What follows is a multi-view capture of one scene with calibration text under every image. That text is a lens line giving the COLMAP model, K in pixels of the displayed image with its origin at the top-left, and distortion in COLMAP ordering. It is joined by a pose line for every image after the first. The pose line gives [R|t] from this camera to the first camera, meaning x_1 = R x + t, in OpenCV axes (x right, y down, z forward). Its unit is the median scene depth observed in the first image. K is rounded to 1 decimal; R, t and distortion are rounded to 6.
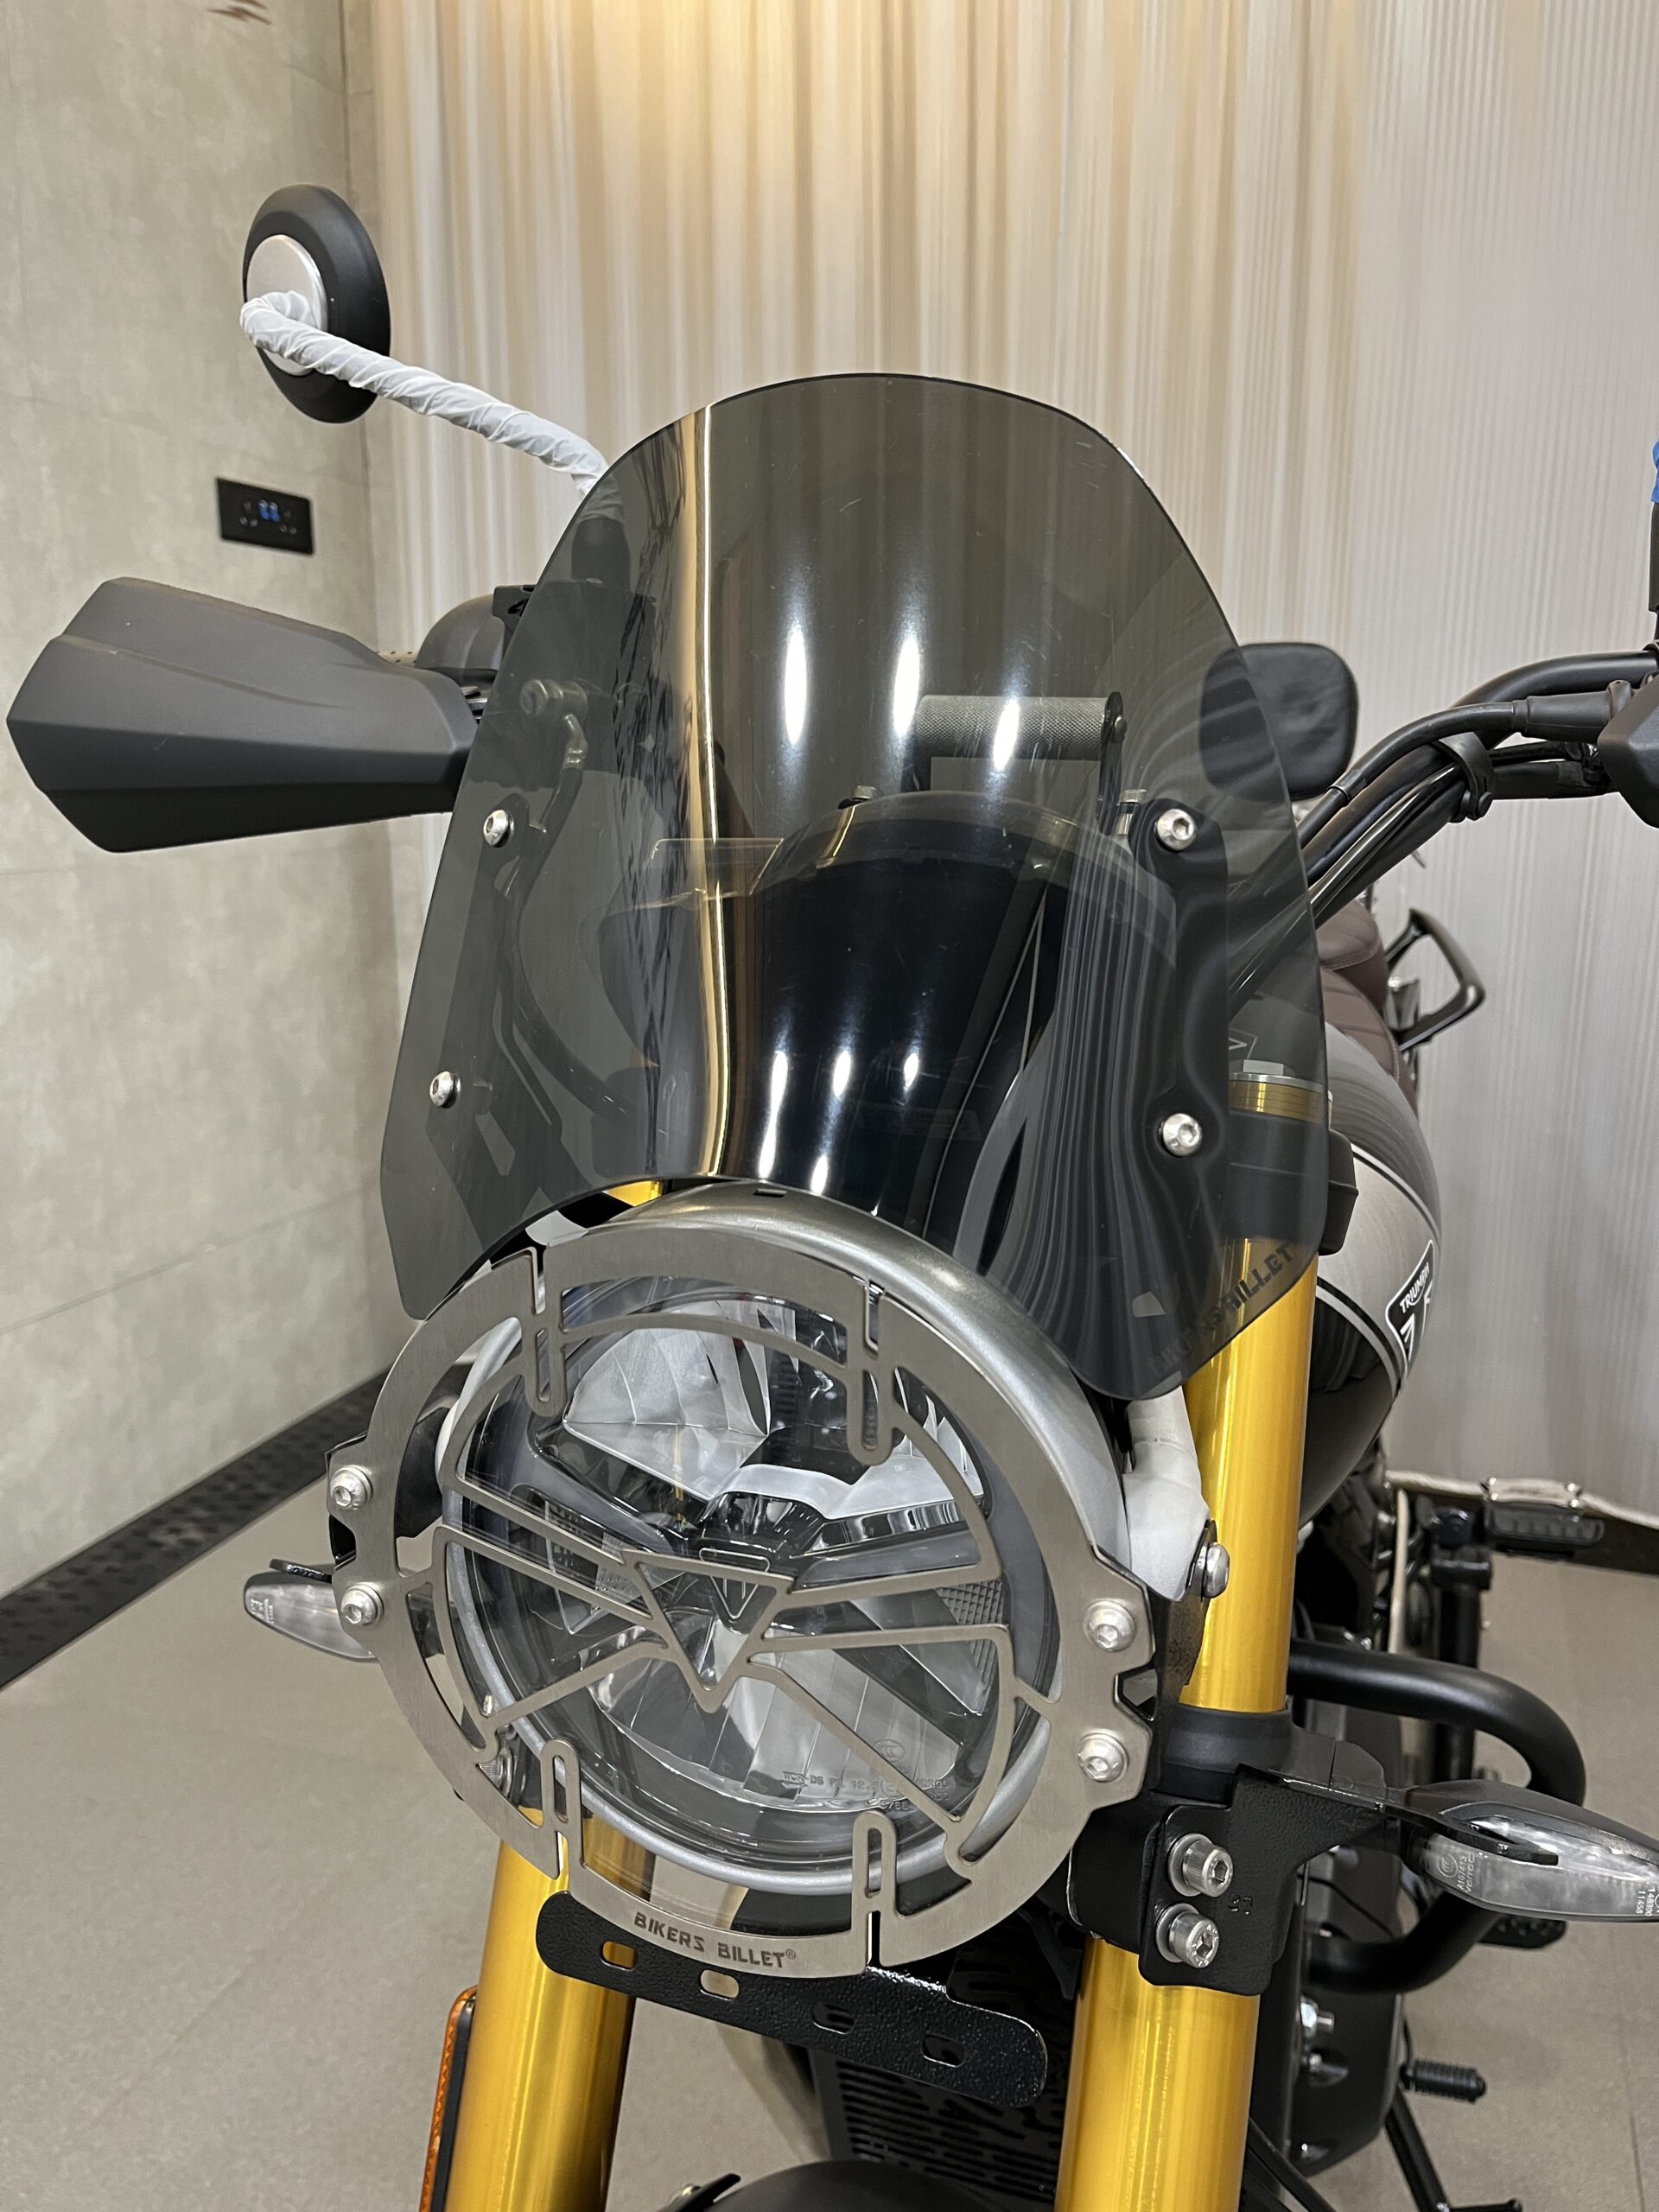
lens RADIAL K [[1695.4, 0, 838.6], [0, 1695.4, 1102.5], [0, 0, 1]] dist [0.054592, -0.084004]
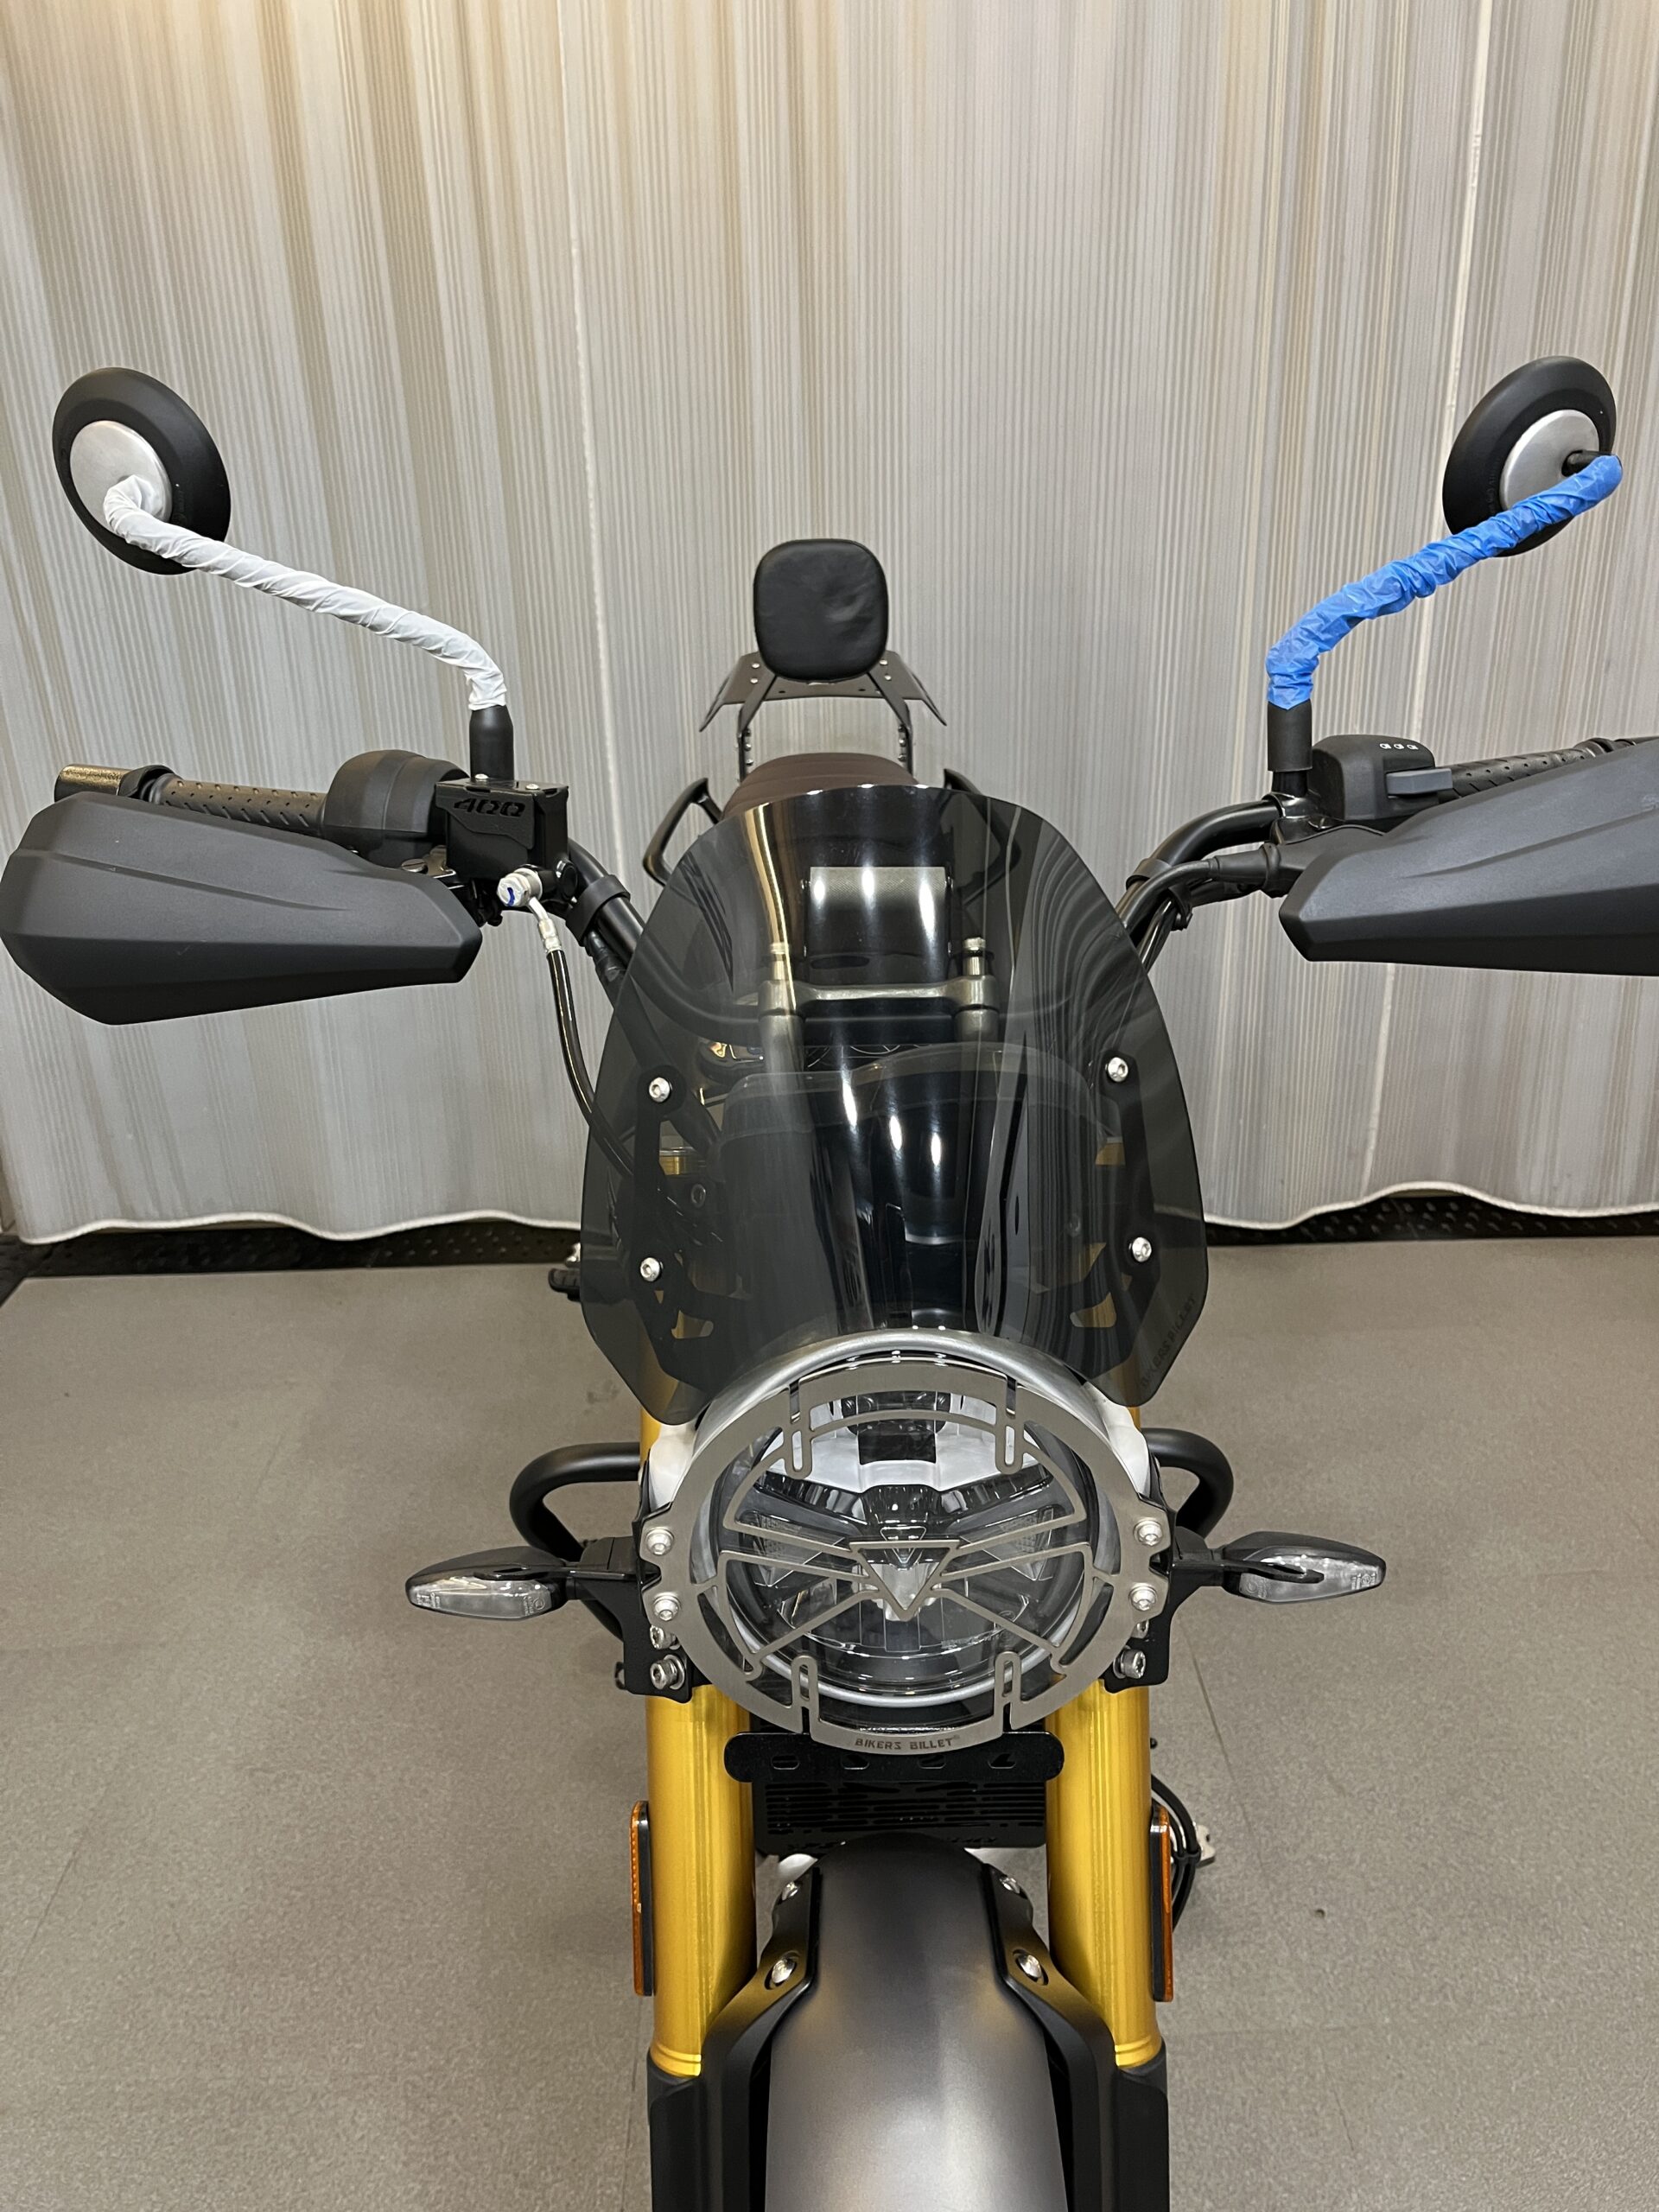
lens RADIAL K [[1695.4, 0, 832.9], [0, 1695.4, 1116.7], [0, 0, 1]] dist [0.054592, -0.084004]
pose [[0.937160, -0.156973, 0.311593, -0.333412], [0.098906, 0.975964, 0.194194, -0.262038], [-0.334587, -0.151173, 0.930160, -0.264762]]
